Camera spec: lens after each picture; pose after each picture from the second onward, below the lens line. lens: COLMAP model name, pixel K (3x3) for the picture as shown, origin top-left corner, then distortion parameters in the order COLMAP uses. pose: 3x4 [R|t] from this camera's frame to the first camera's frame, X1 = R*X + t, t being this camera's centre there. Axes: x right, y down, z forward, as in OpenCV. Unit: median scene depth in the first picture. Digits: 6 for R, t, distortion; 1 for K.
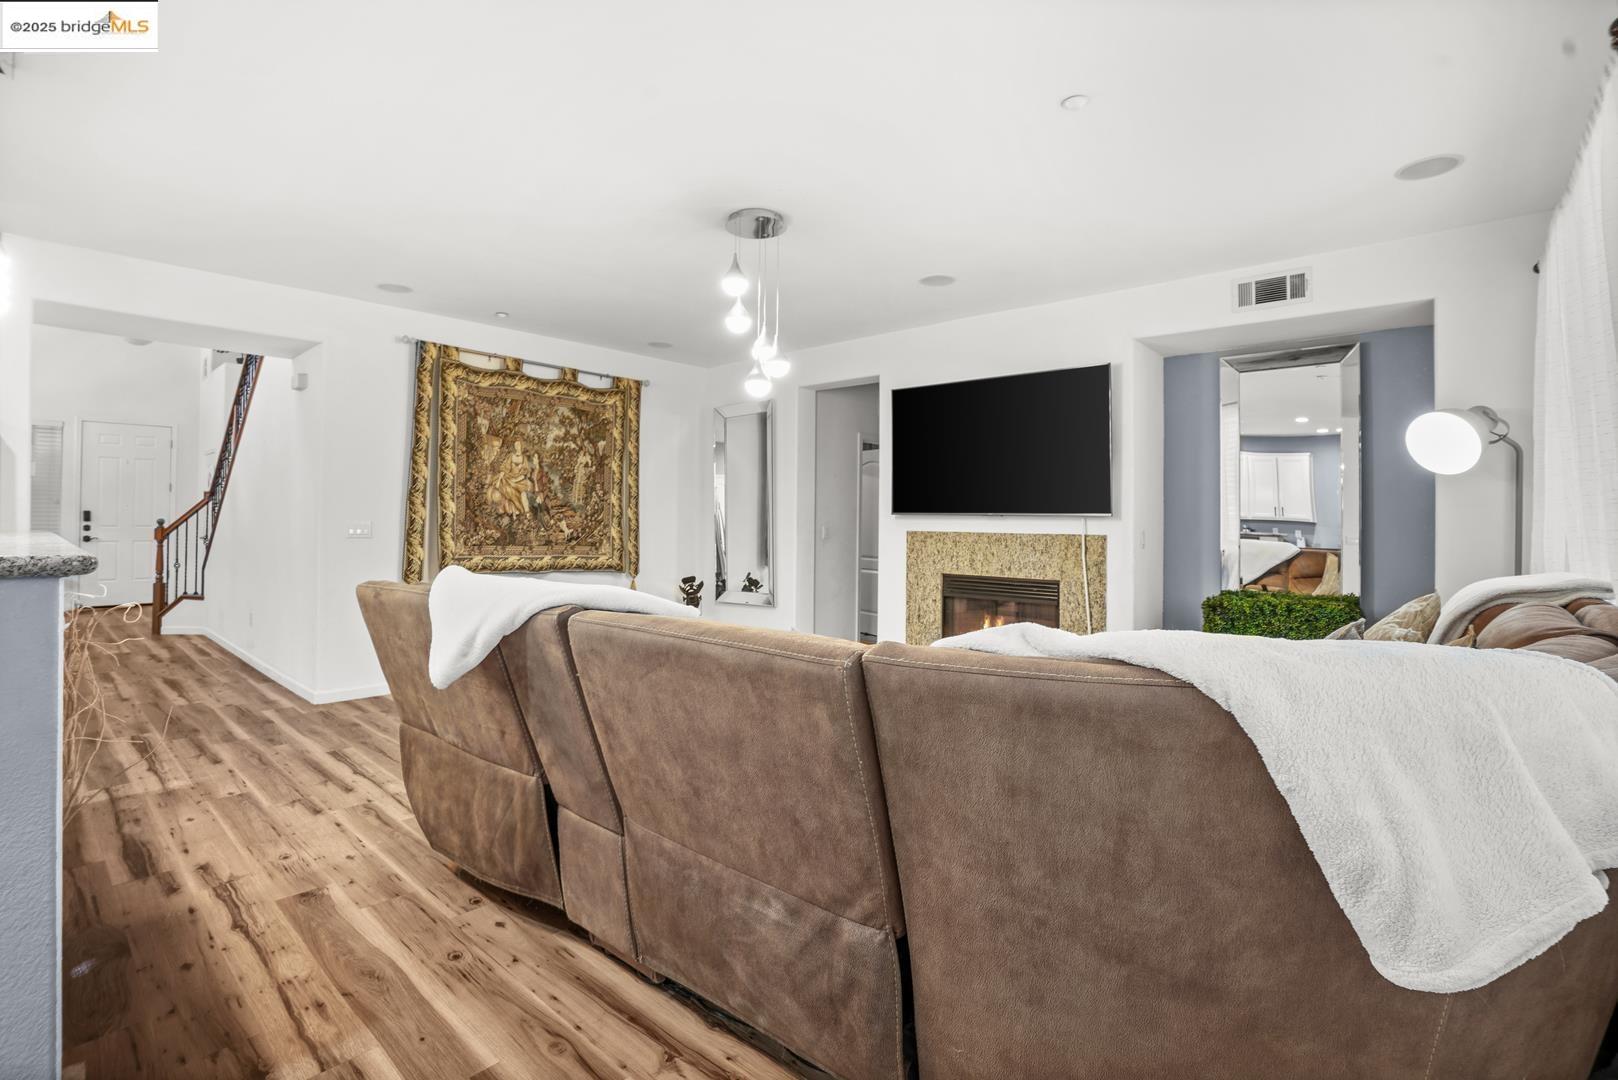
lens RADIAL K [[756.6, 0, 801.9], [0, 756.6, 508.1], [0, 0, 1]] dist [-0.059257, 0.020181]
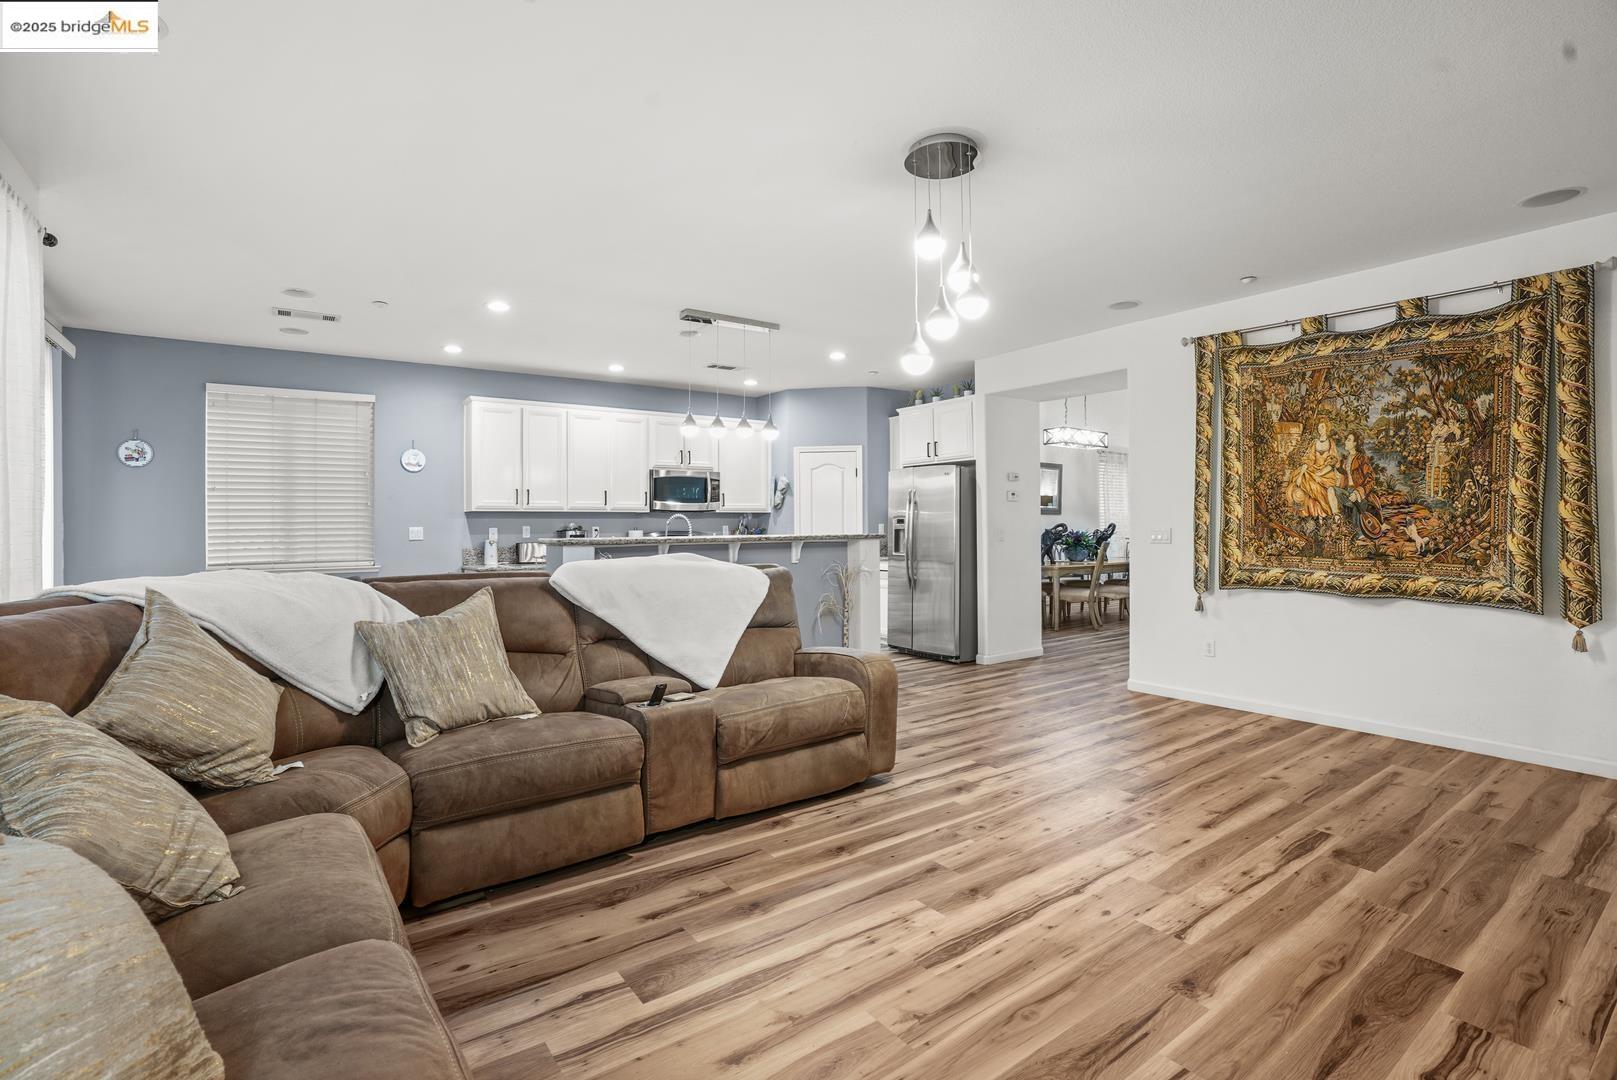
lens RADIAL K [[756.1, 0, 804.7], [0, 756.1, 529.1], [0, 0, 1]] dist [-0.059257, 0.020181]
pose [[-0.199964, -0.003663, -0.979796, 0.497749], [0.019759, 0.999775, -0.007770, 0.016551], [0.979604, -0.020913, -0.199846, 0.664456]]
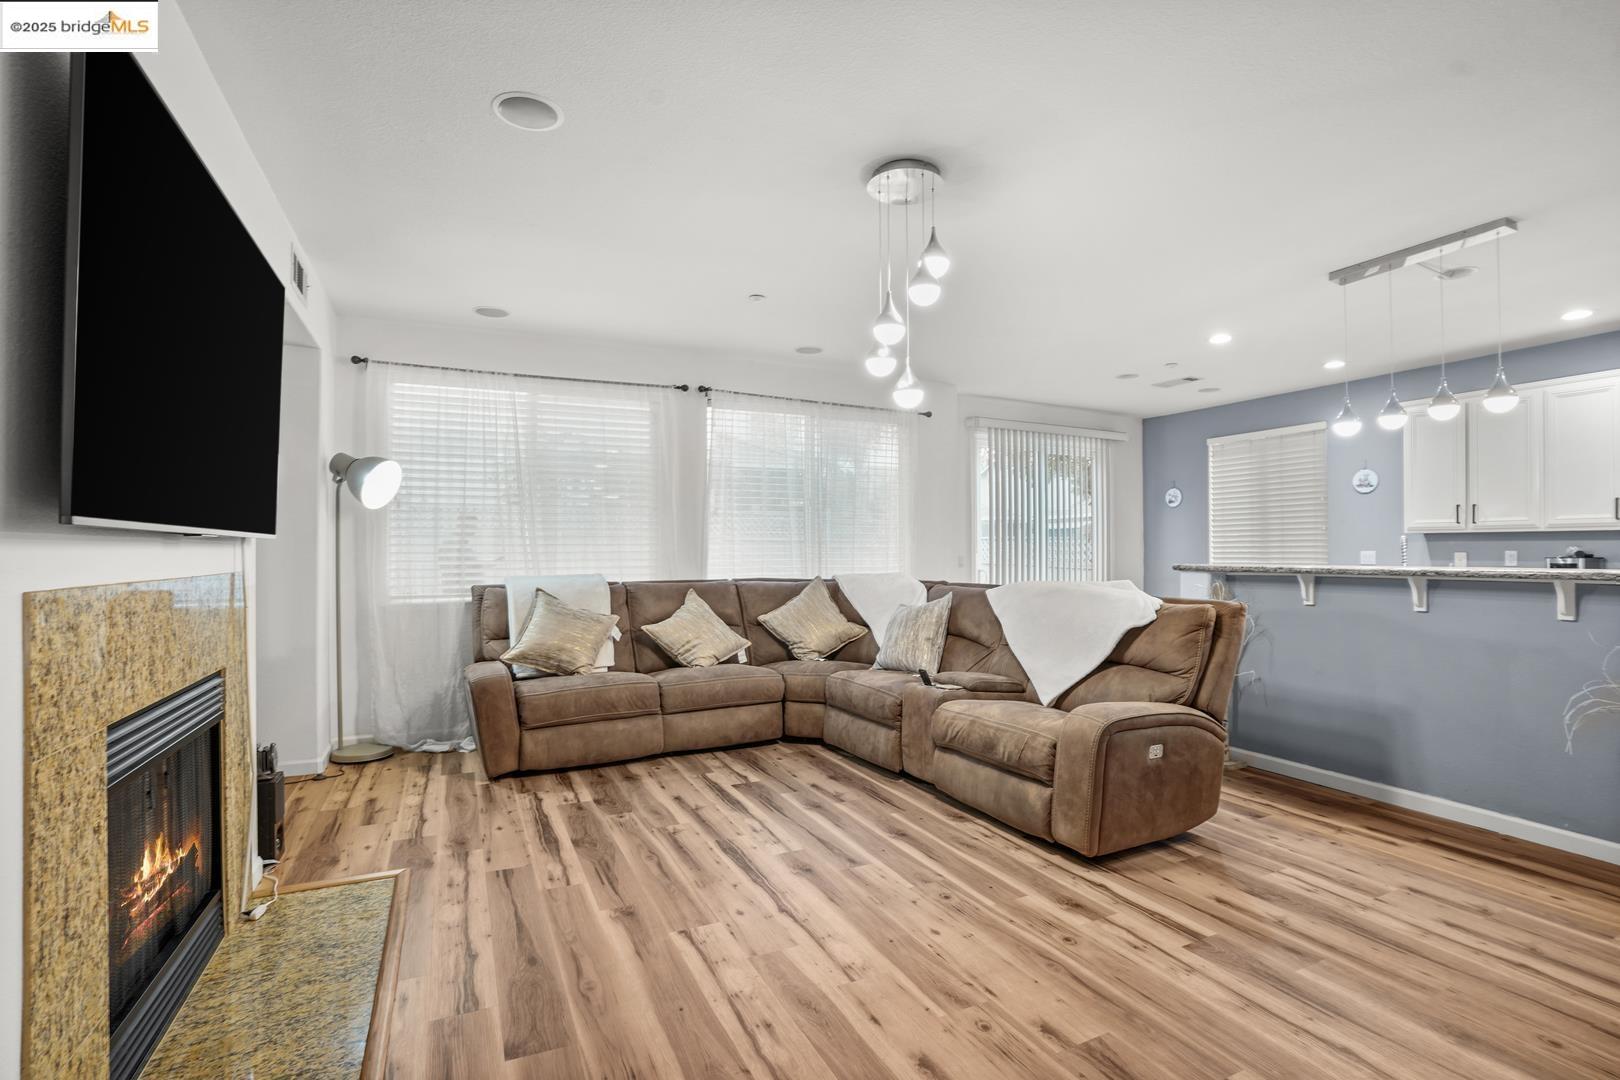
lens RADIAL K [[757.5, 0, 813.9], [0, 757.5, 558.8], [0, 0, 1]] dist [-0.059257, 0.020181]
pose [[-0.928749, -0.011873, 0.370519, -0.176261], [-0.013700, 0.999904, -0.002300, 0.017090], [-0.370456, -0.007212, -0.928822, 1.169199]]
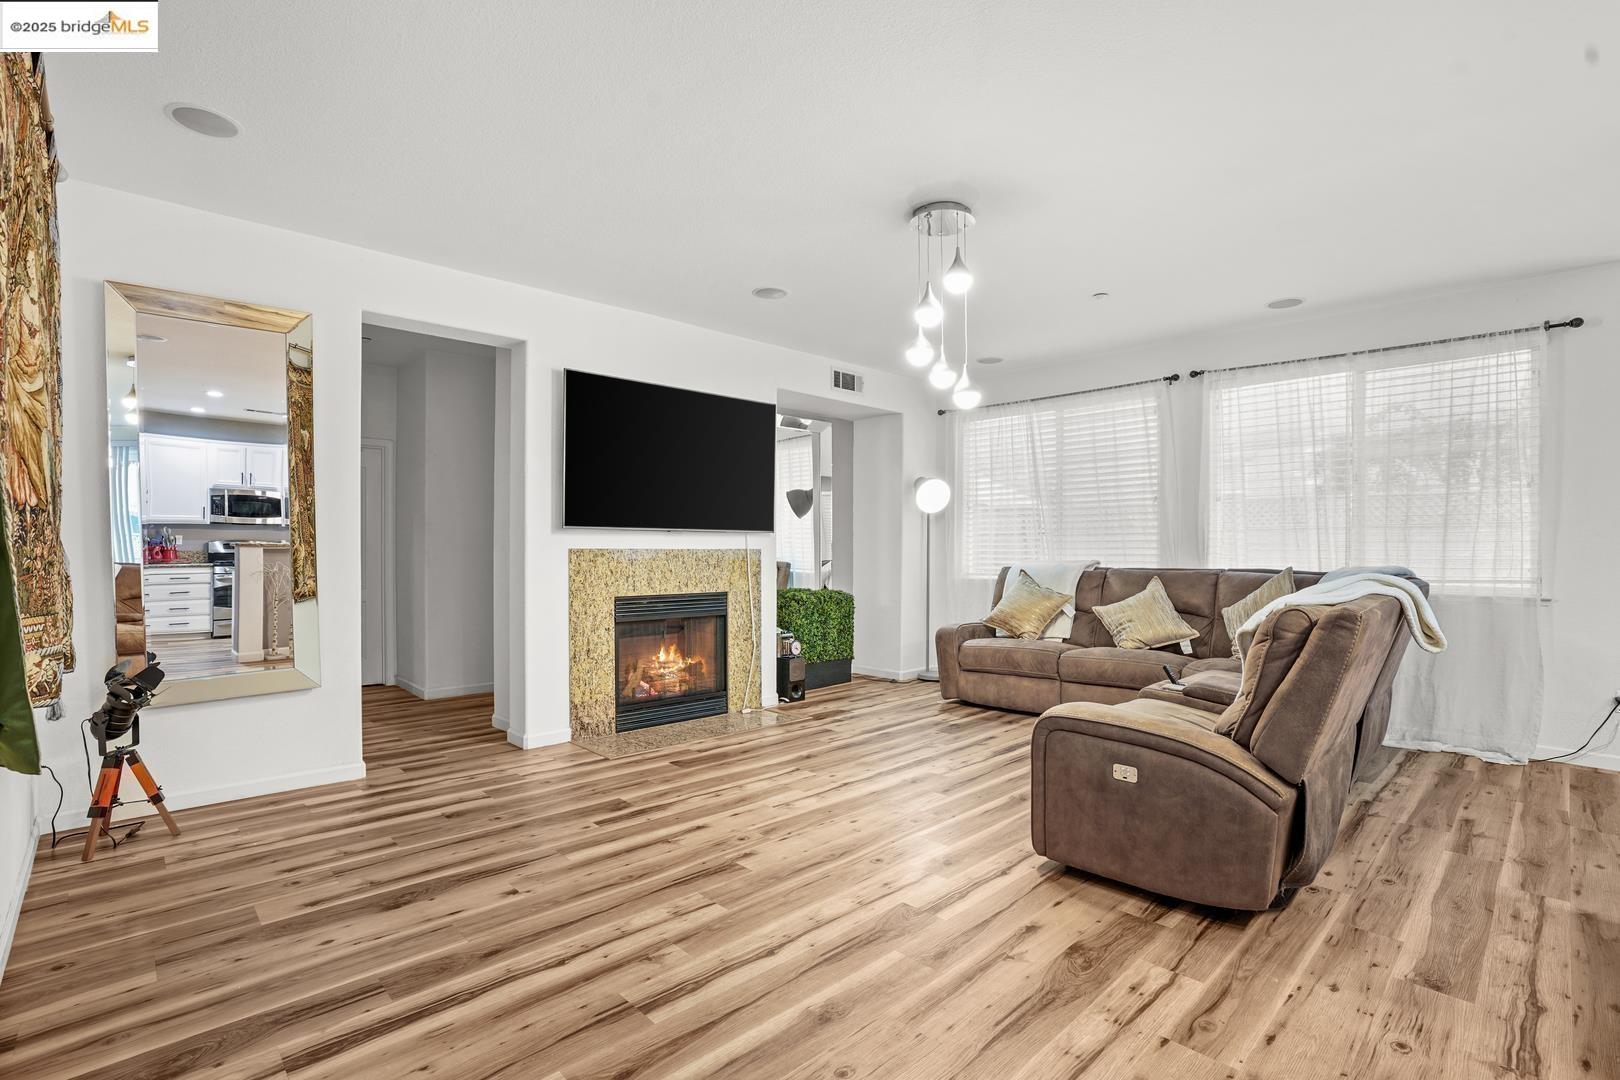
lens RADIAL K [[757.5, 0, 804.1], [0, 757.5, 556.5], [0, 0, 1]] dist [-0.059257, 0.020181]
pose [[0.067927, -0.019948, 0.997491, -0.671671], [-0.018417, 0.999605, 0.021245, 0.017500], [-0.997520, -0.019814, 0.067532, 0.728394]]
